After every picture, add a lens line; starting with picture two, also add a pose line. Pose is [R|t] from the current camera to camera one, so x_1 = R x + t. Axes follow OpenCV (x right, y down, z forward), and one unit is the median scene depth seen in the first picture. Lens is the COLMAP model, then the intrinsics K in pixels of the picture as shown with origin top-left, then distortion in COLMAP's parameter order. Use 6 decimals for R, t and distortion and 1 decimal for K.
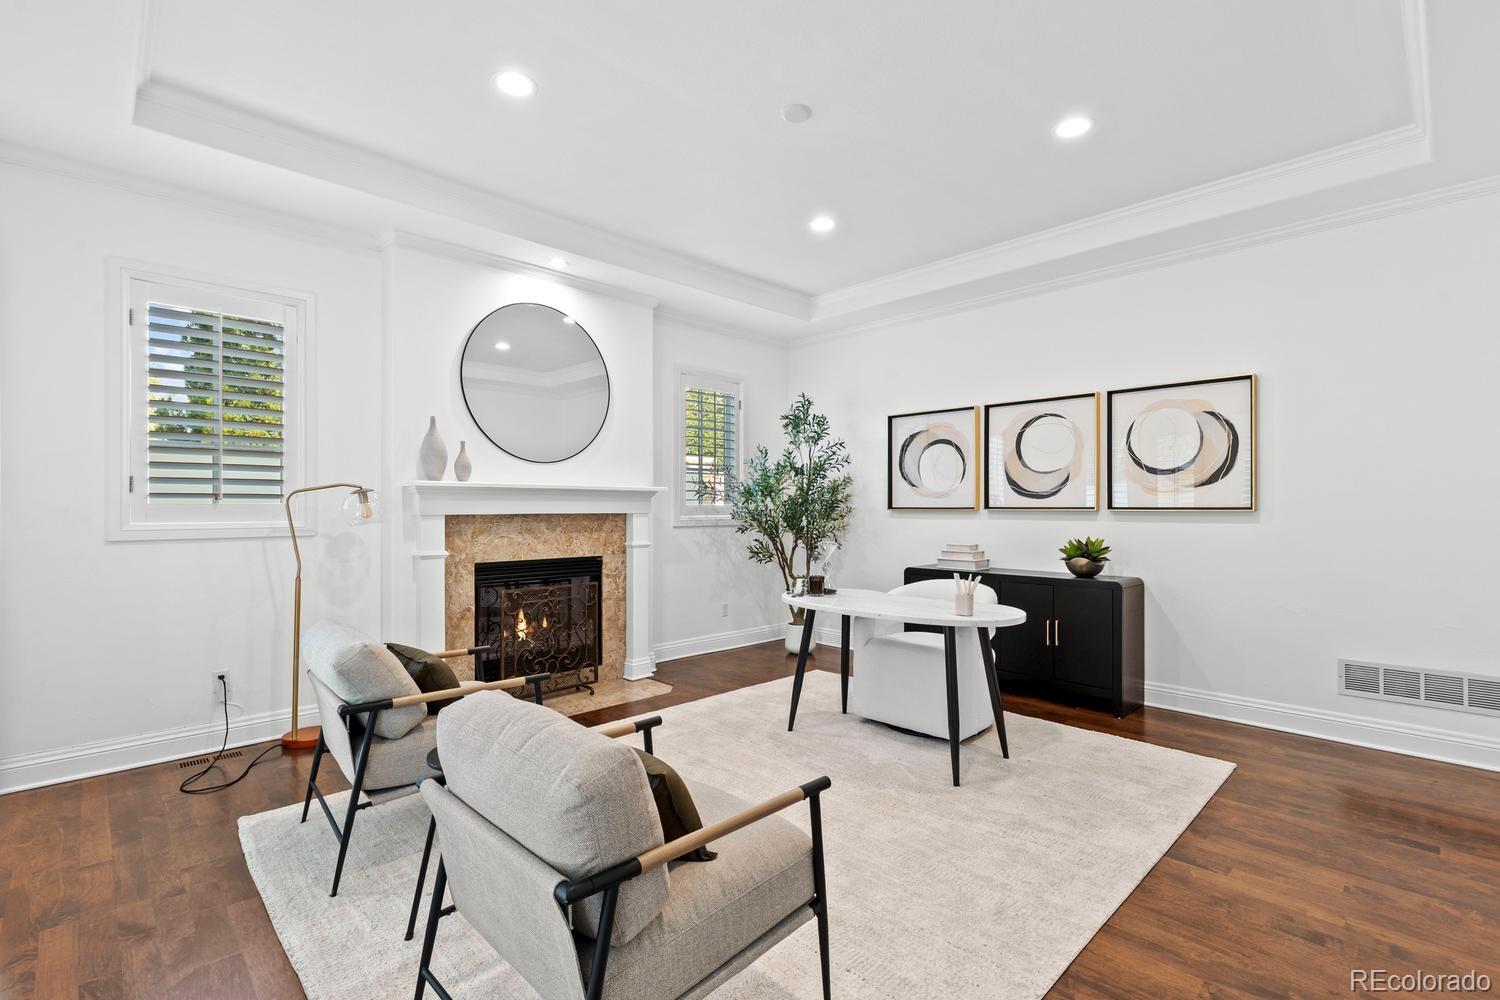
lens RADIAL K [[683.9, 0, 748.9], [0, 683.9, 506.8], [0, 0, 1]] dist [0.004124, -0.001246]
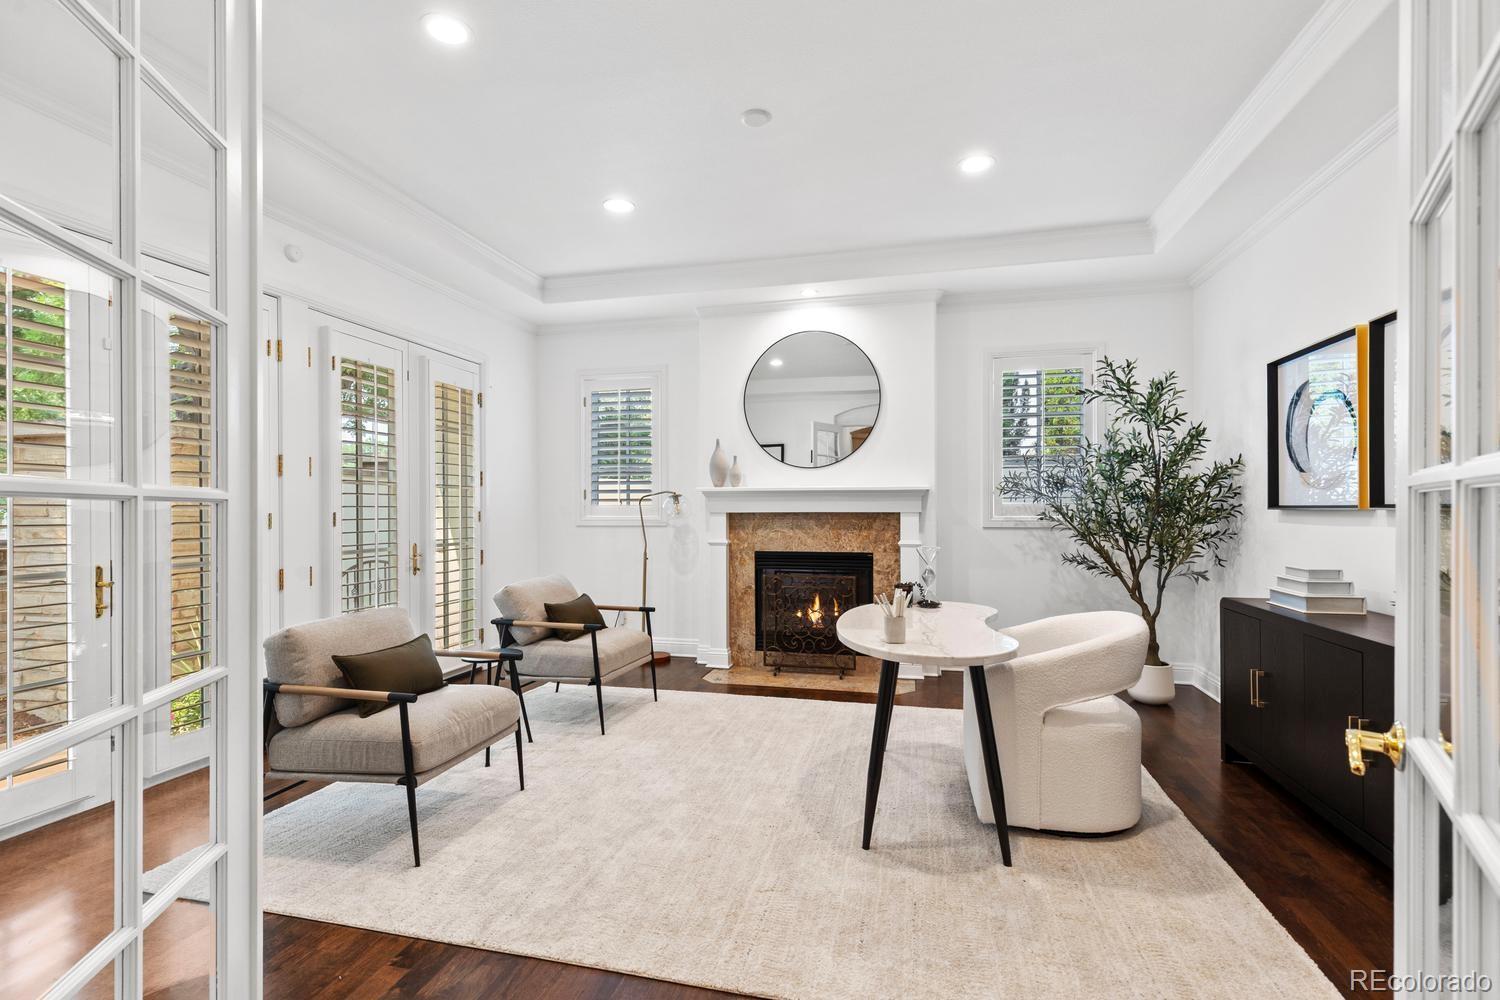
lens RADIAL K [[683.9, 0, 744.1], [0, 683.9, 504.7], [0, 0, 1]] dist [0.004124, -0.001246]
pose [[0.523719, -0.004892, -0.851877, 0.606237], [0.002646, 0.999988, -0.004116, 0.001587], [0.851887, -0.000099, 0.523725, 0.295154]]
